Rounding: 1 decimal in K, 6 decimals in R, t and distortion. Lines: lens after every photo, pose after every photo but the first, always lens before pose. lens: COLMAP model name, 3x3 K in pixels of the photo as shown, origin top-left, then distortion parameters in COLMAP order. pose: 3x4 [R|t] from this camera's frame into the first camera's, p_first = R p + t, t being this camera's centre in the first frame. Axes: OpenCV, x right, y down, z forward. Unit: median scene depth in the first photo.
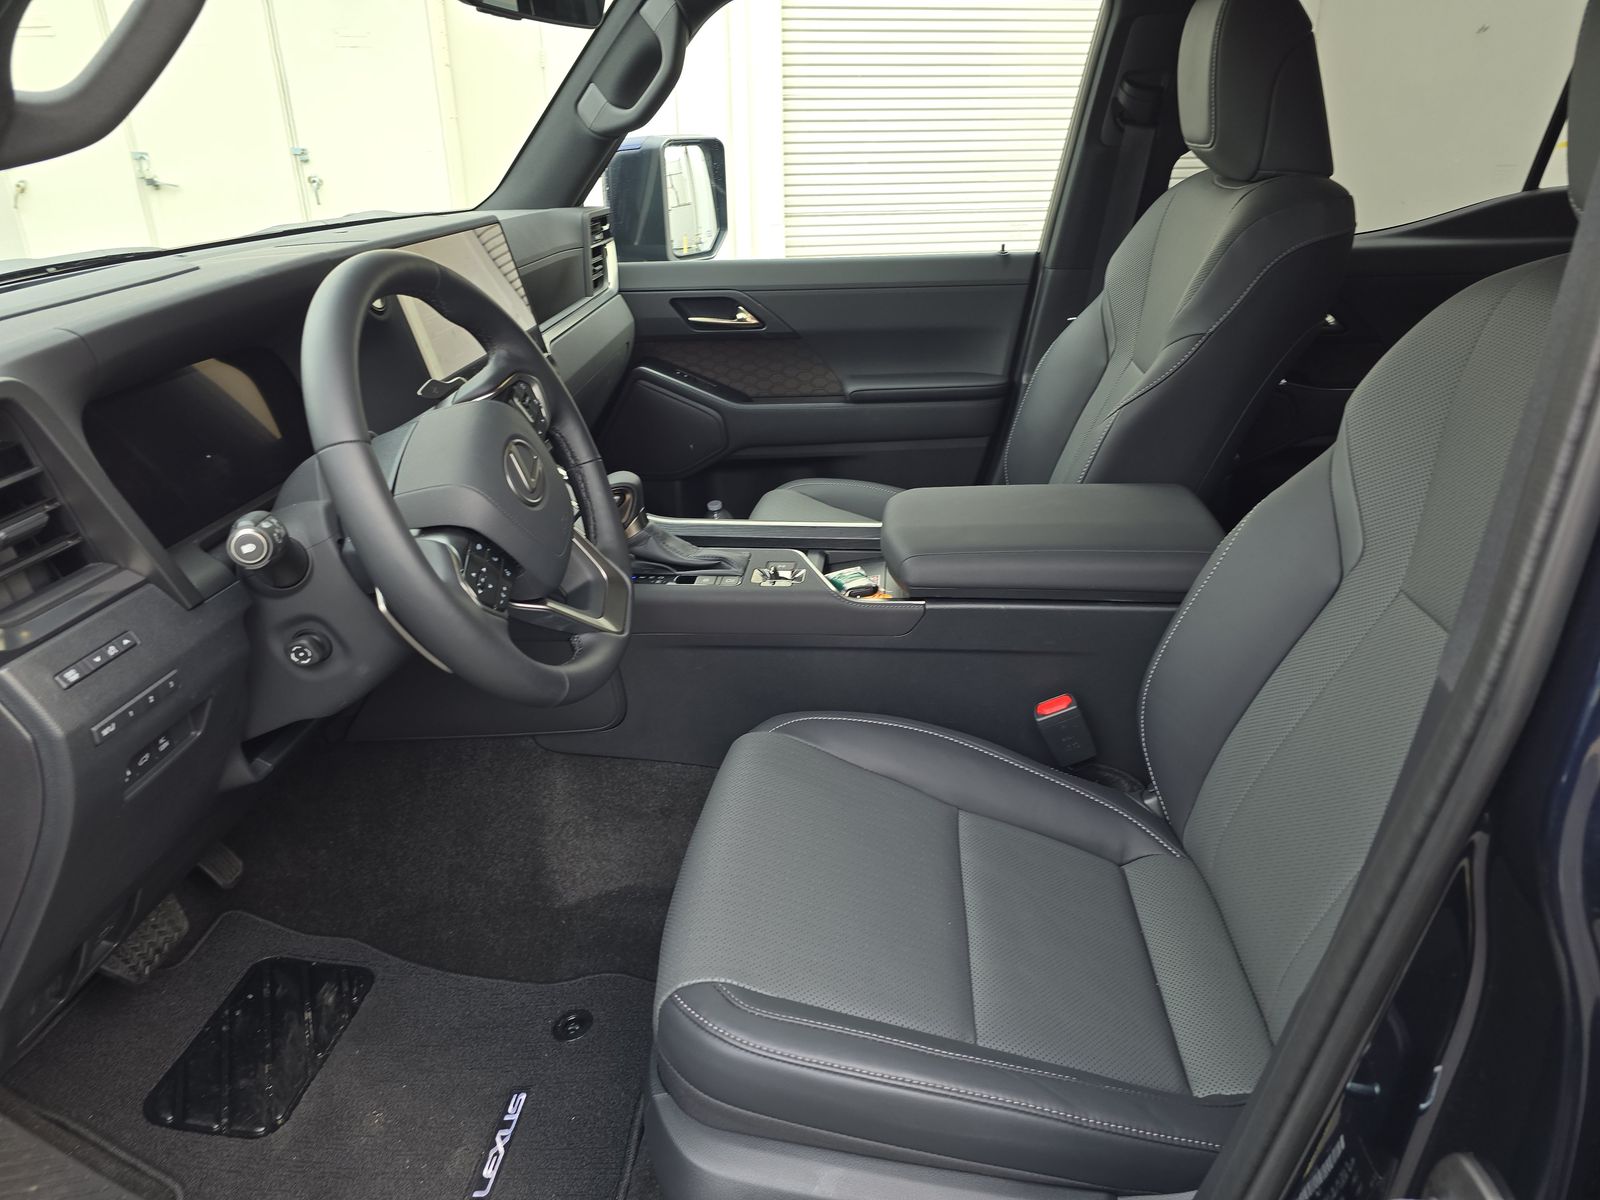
lens RADIAL K [[1074.5, 0, 800.0], [0, 1074.5, 600.0], [0, 0, 1]] dist [0.049966, -0.052273]
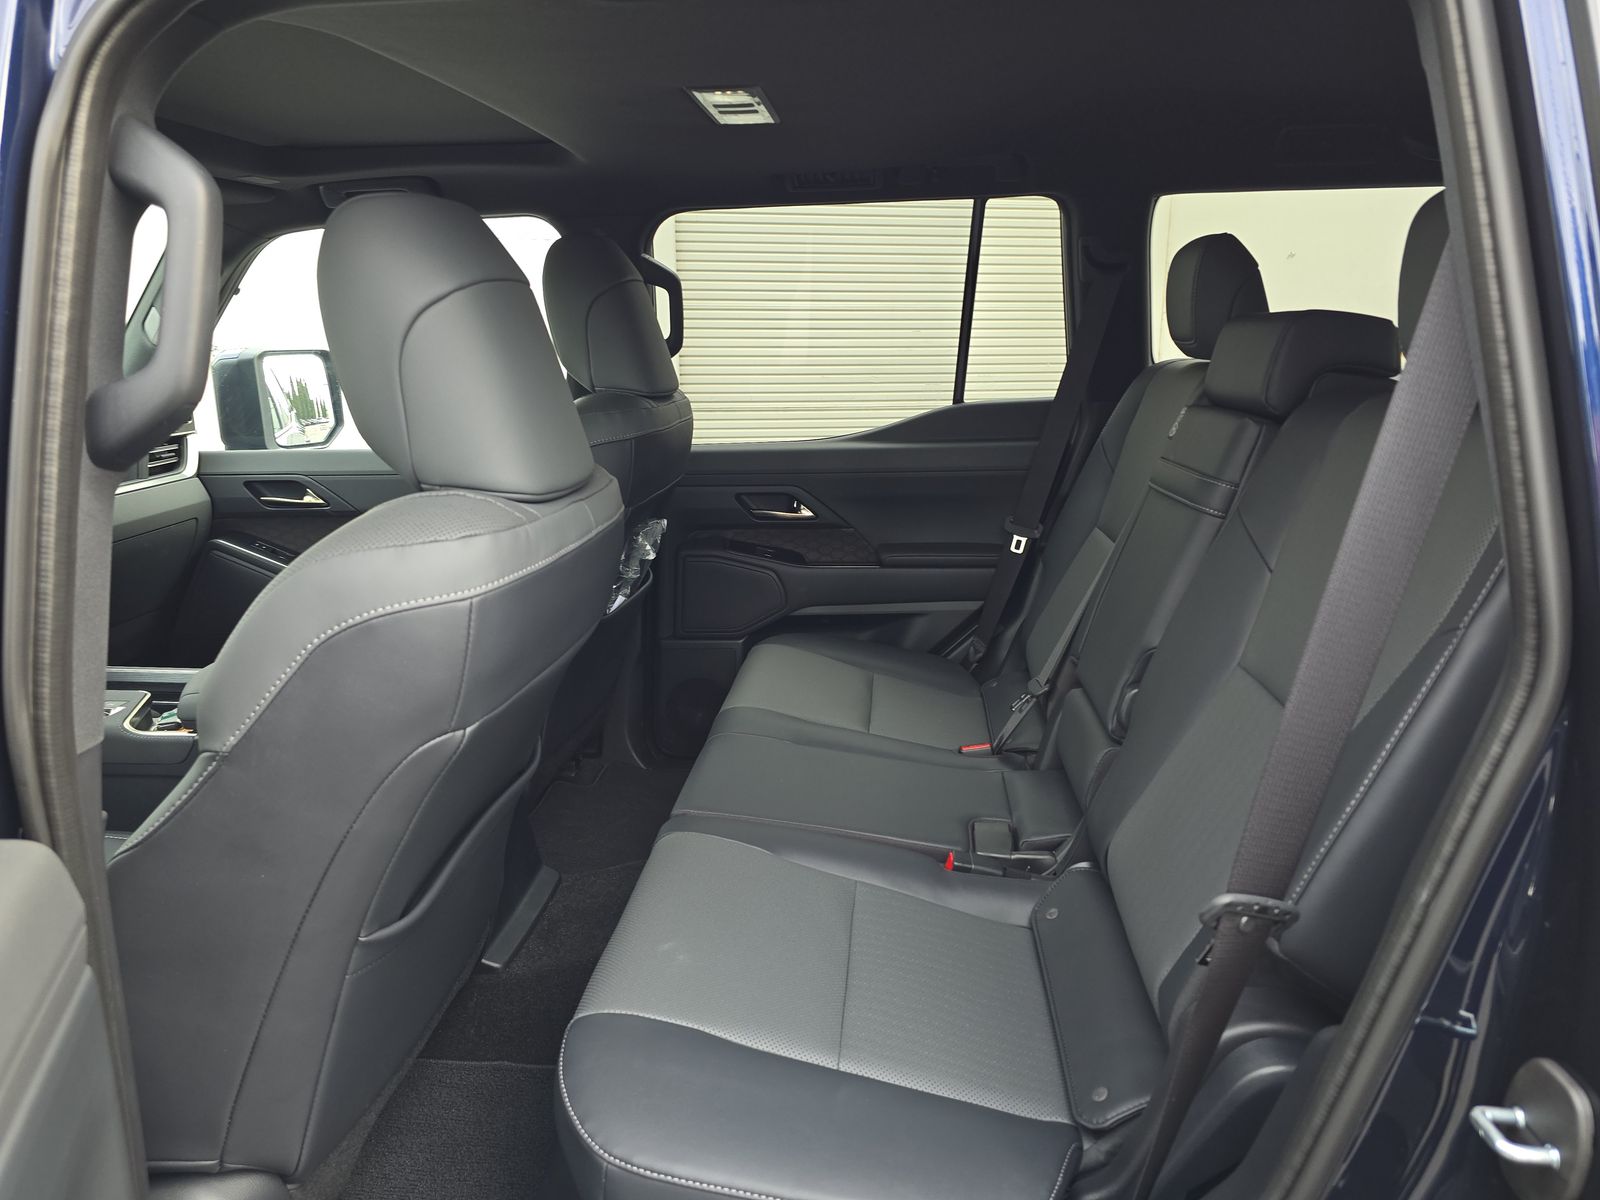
lens RADIAL K [[1089.6, 0, 803.5], [0, 1089.6, 593.8], [0, 0, 1]] dist [0.047915, -0.031755]
pose [[0.999900, 0.010773, -0.009114, 0.502148], [-0.012176, 0.985127, -0.171395, 0.032959], [0.007132, 0.171489, 0.985160, -0.132822]]
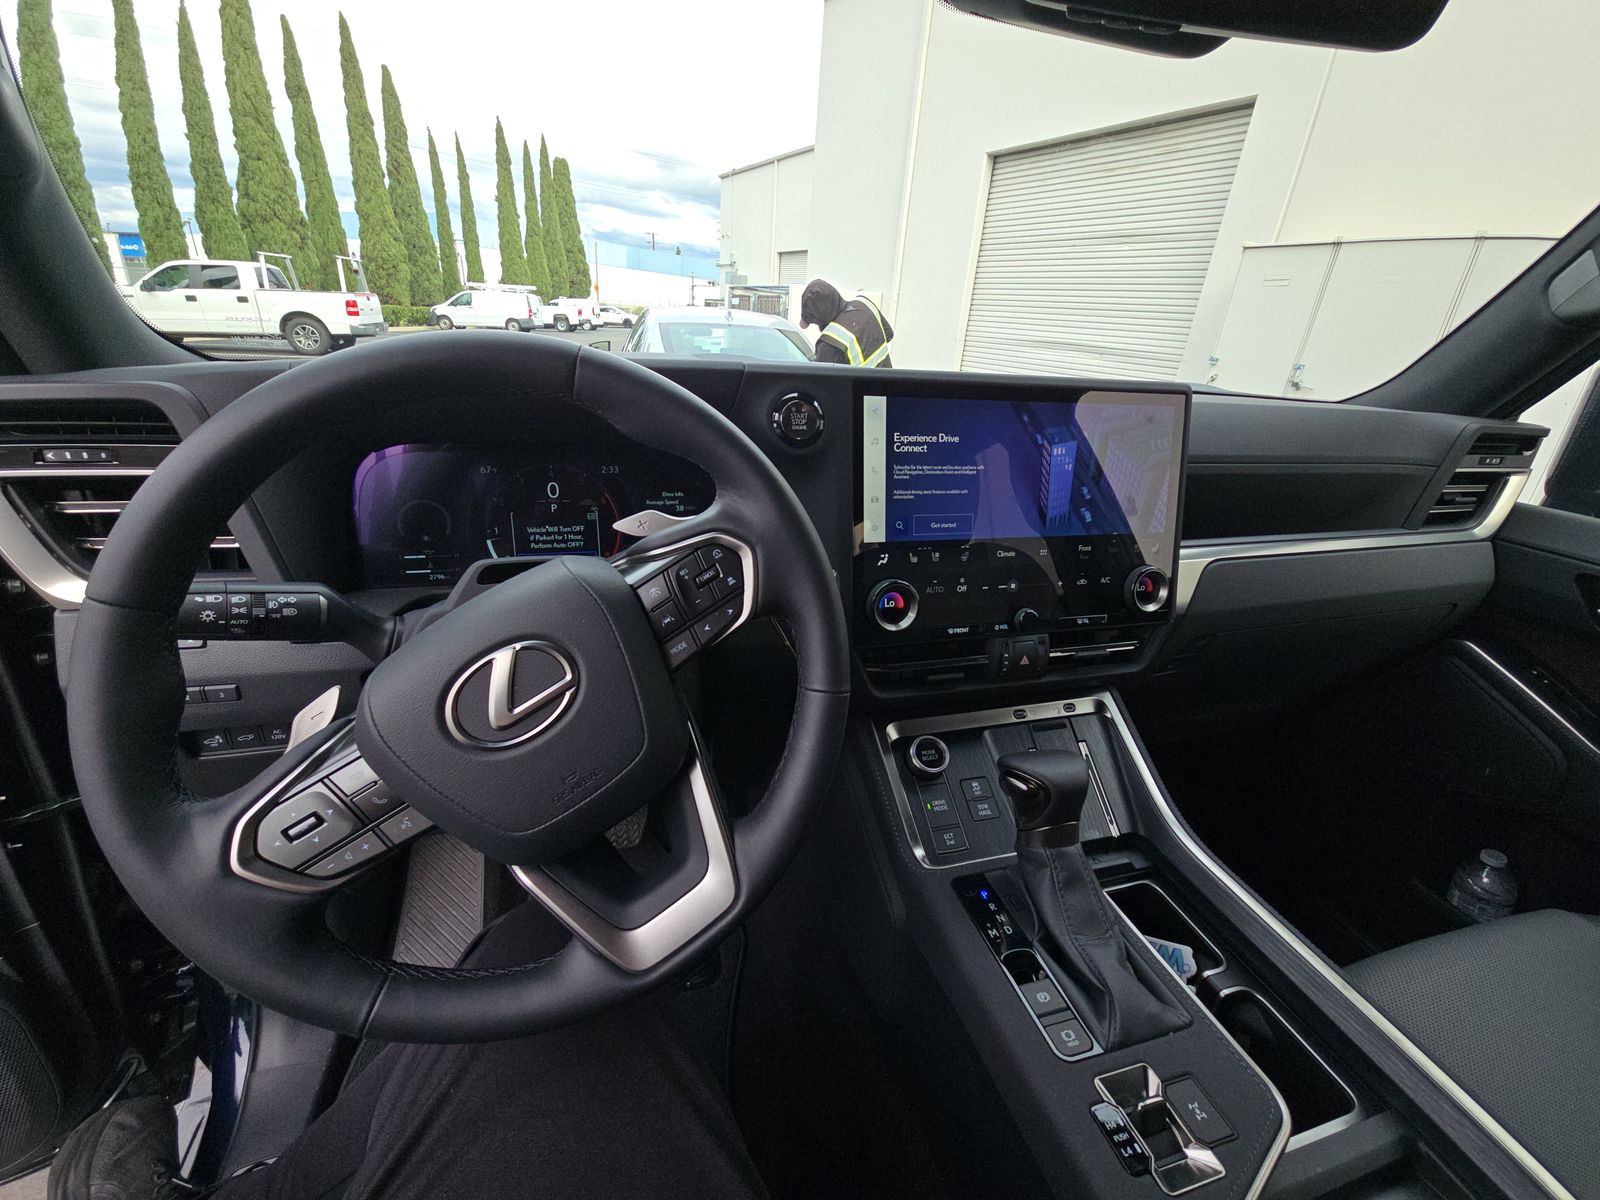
lens RADIAL K [[648.3, 0, 802.8], [0, 648.3, 608.2], [0, 0, 1]] dist [0.030462, -0.020811]
pose [[0.366599, 0.403362, -0.838394, 0.049828], [-0.436934, 0.870218, 0.227618, -0.146900], [0.821397, 0.282879, 0.495264, 0.429912]]
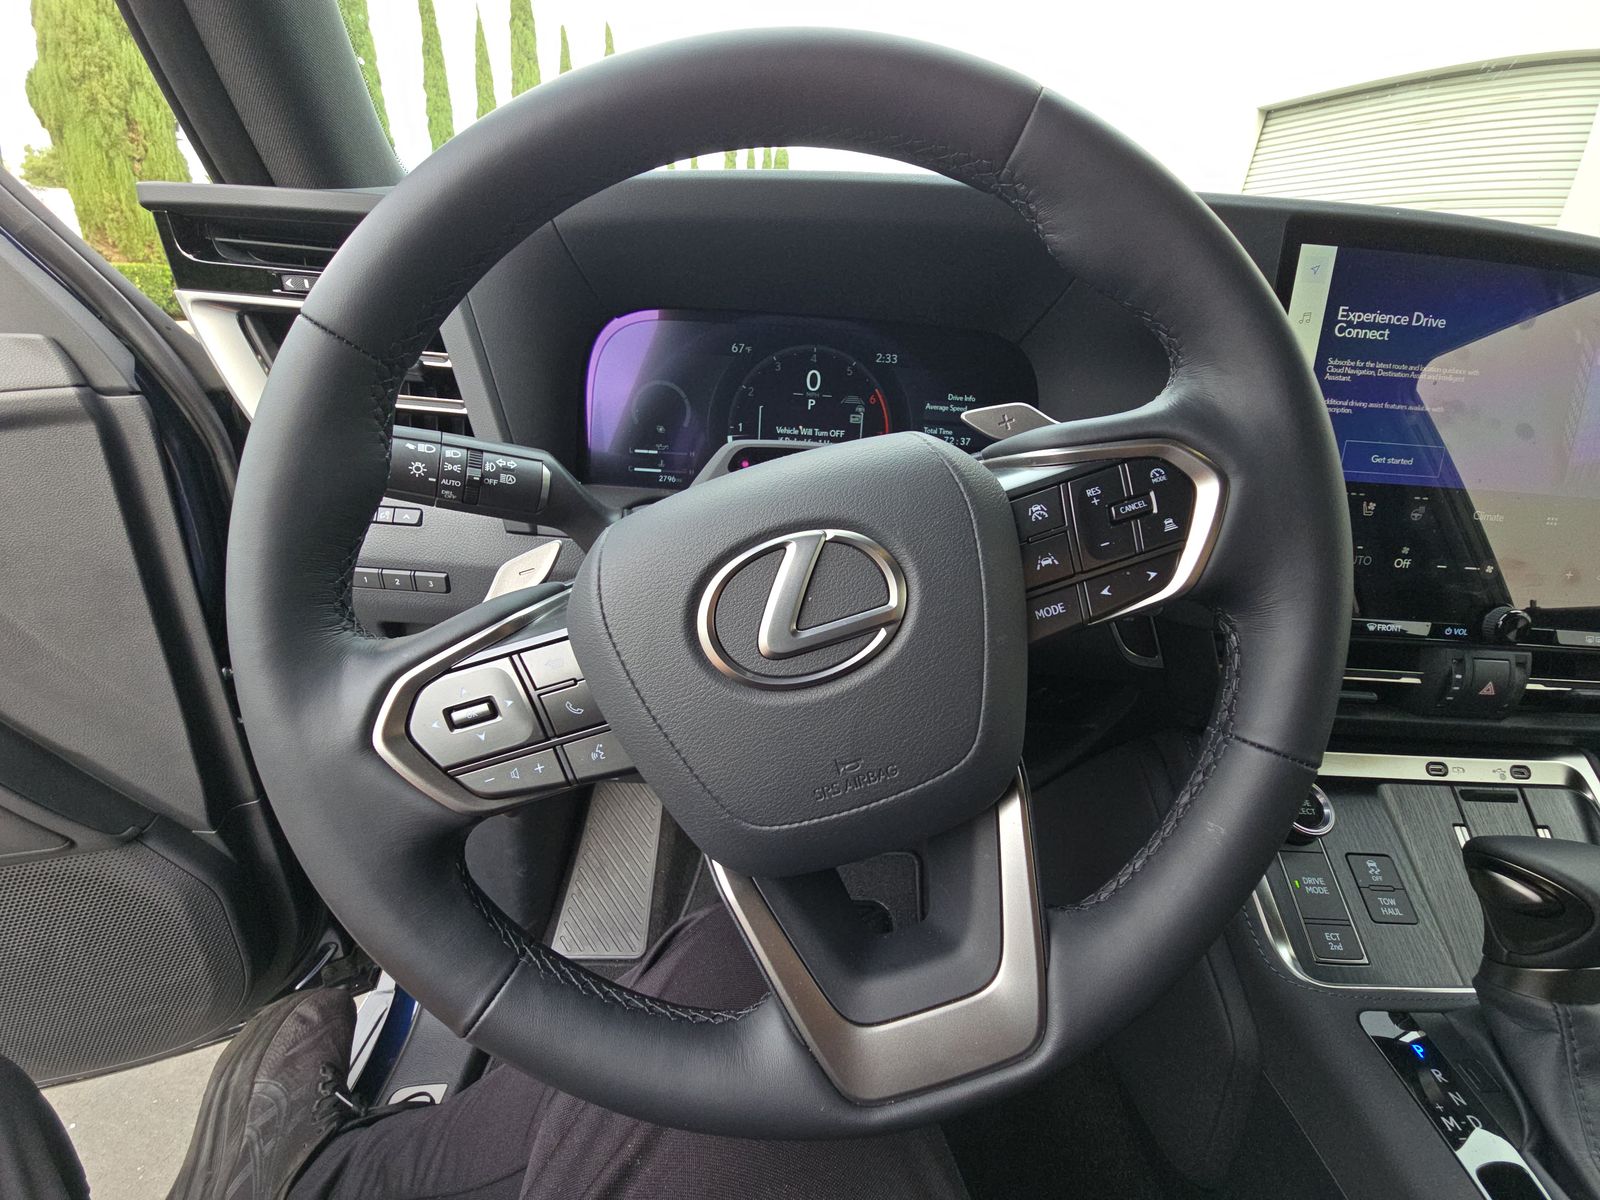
lens RADIAL K [[648.3, 0, 802.8], [0, 648.3, 608.2], [0, 0, 1]] dist [0.030462, -0.020811]
pose [[0.103303, 0.445219, -0.889443, -0.022448], [-0.466494, 0.811465, 0.352006, -0.089793], [0.878471, 0.378556, 0.291519, 0.428231]]
